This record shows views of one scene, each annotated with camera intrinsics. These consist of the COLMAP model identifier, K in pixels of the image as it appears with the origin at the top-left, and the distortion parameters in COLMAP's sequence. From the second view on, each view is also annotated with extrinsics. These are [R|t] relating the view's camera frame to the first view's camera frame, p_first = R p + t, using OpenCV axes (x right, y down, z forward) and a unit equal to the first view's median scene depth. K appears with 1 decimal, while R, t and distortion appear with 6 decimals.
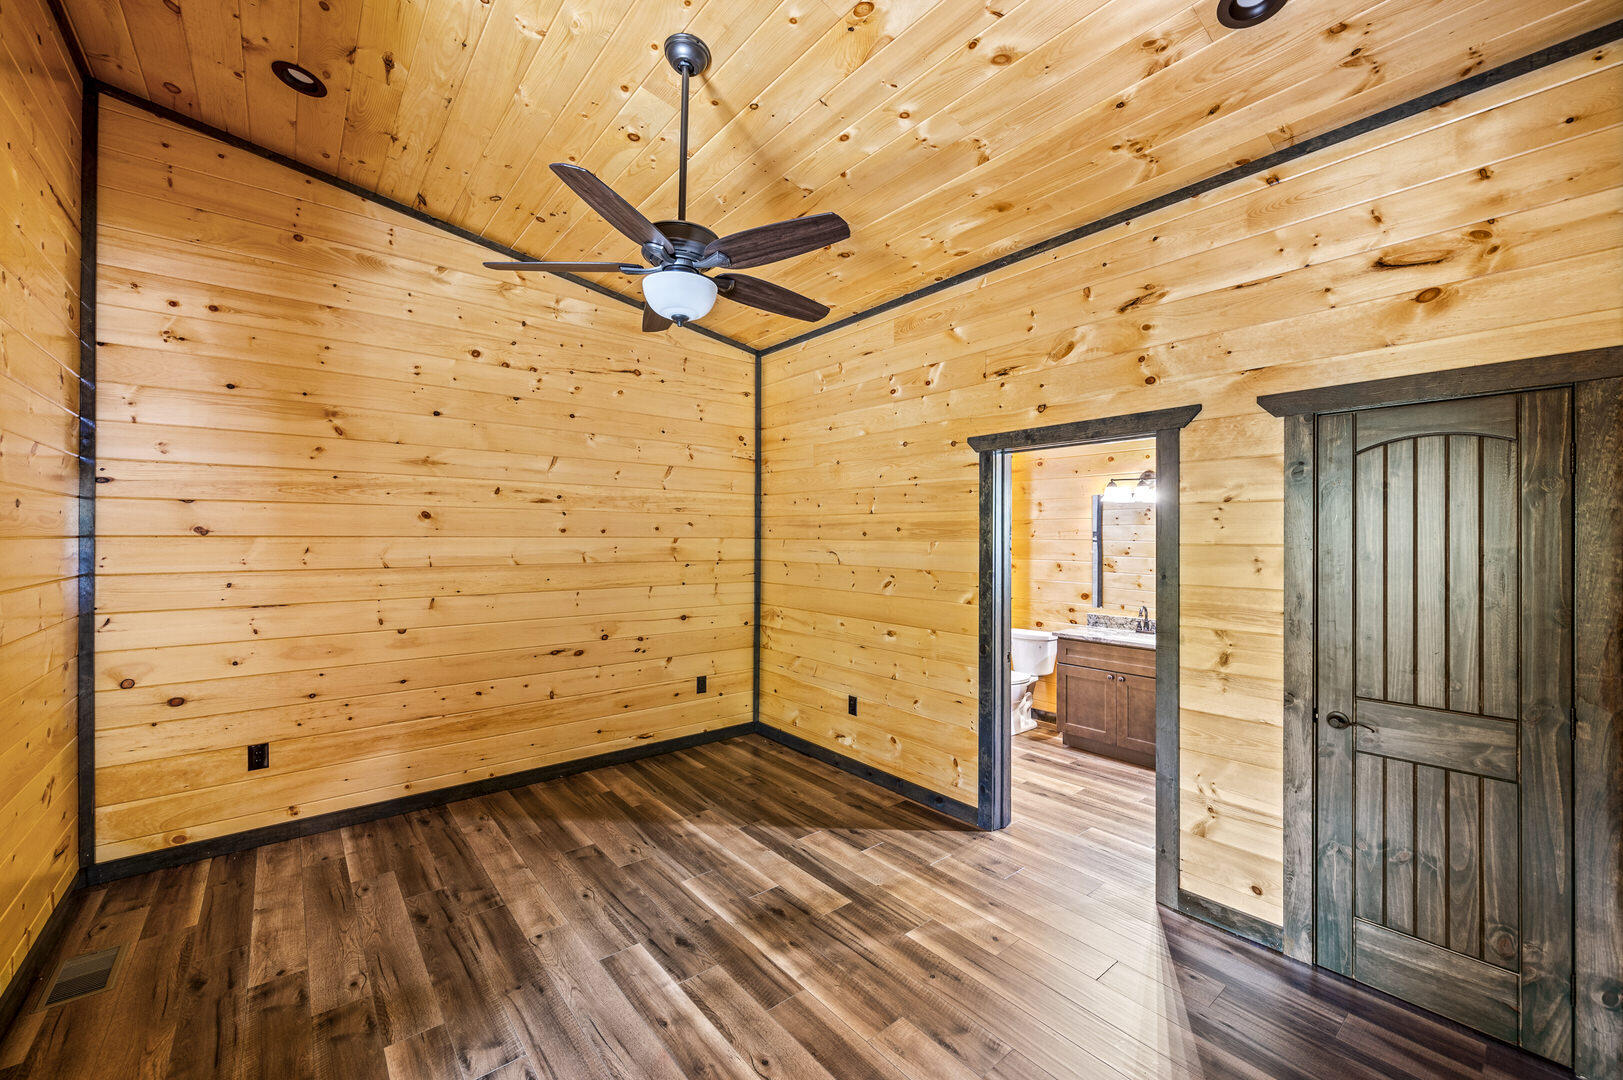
lens RADIAL K [[641.6, 0, 808.7], [0, 641.6, 534.8], [0, 0, 1]] dist [-0.000979, -0.000156]
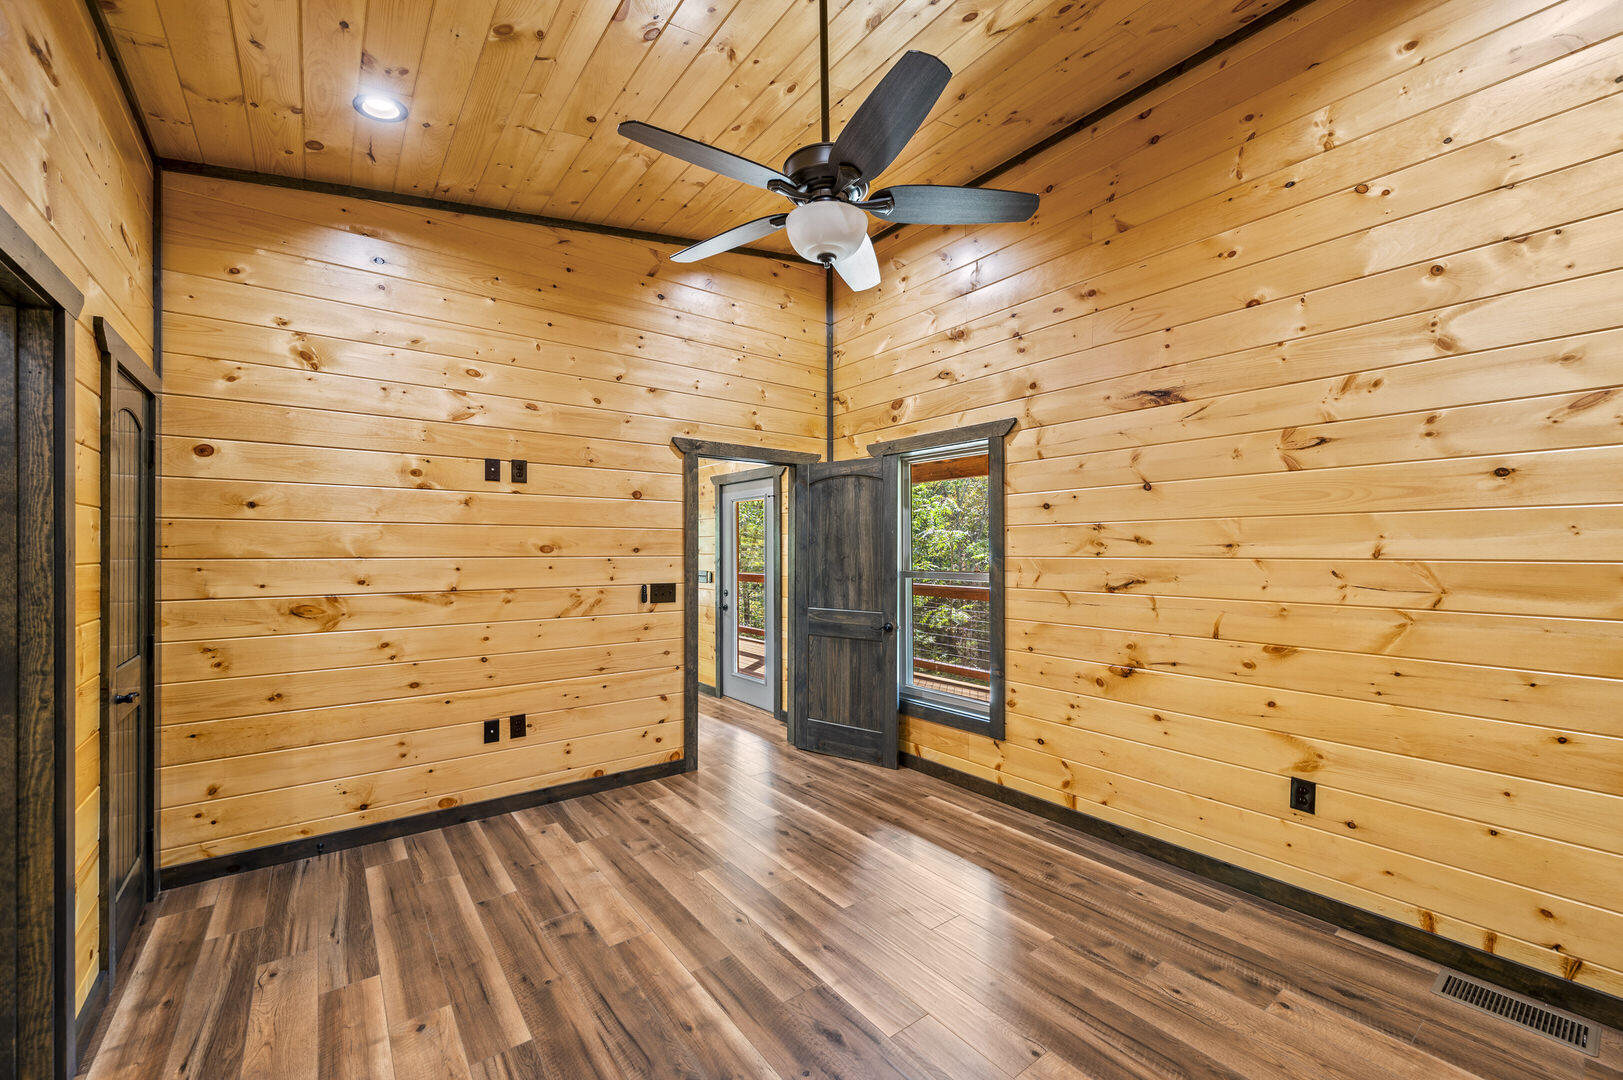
lens RADIAL K [[655.0, 0, 811.5], [0, 655.0, 540.0], [0, 0, 1]] dist [0.000670, -0.000131]
pose [[-0.999531, -0.003888, 0.030365, -0.195728], [-0.004449, 0.999820, -0.018421, 0.068010], [-0.030288, -0.018548, -0.999369, 1.812432]]
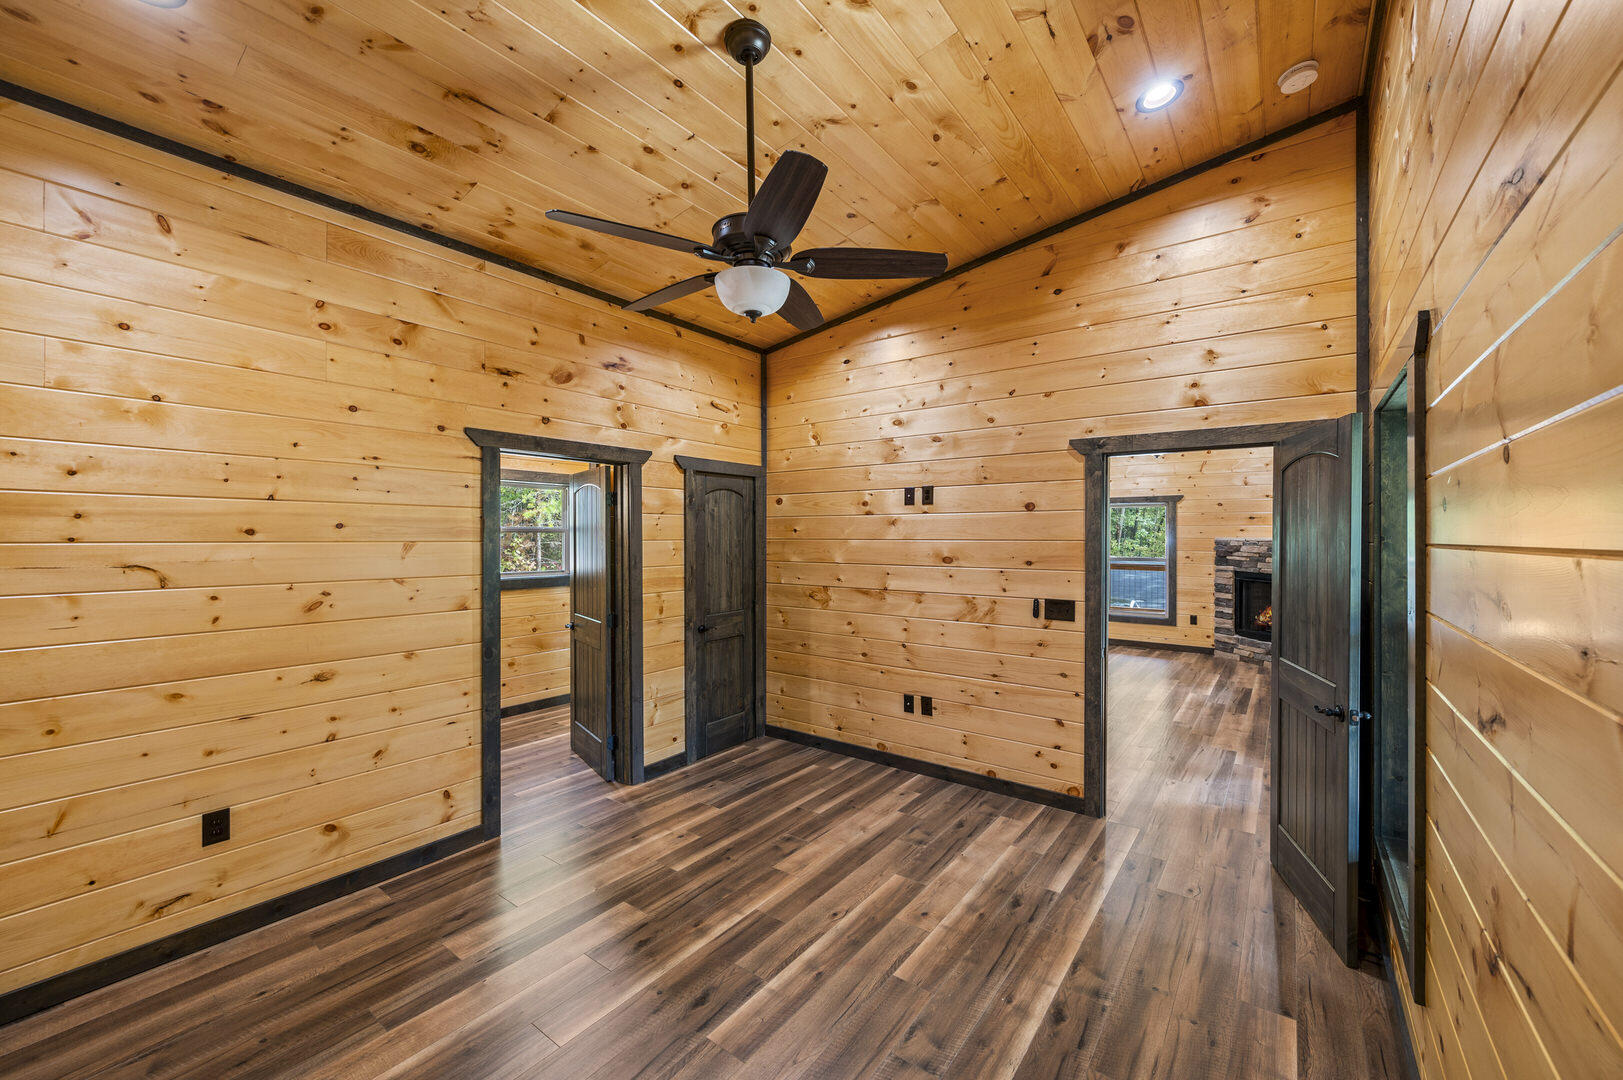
lens RADIAL K [[645.8, 0, 814.0], [0, 645.8, 528.5], [0, 0, 1]] dist [-0.000143, -0.000132]
pose [[-0.242471, 0.005620, 0.970142, -1.115308], [-0.005095, 0.999962, -0.007066, -0.005418], [-0.970145, -0.006656, -0.242433, 1.087642]]
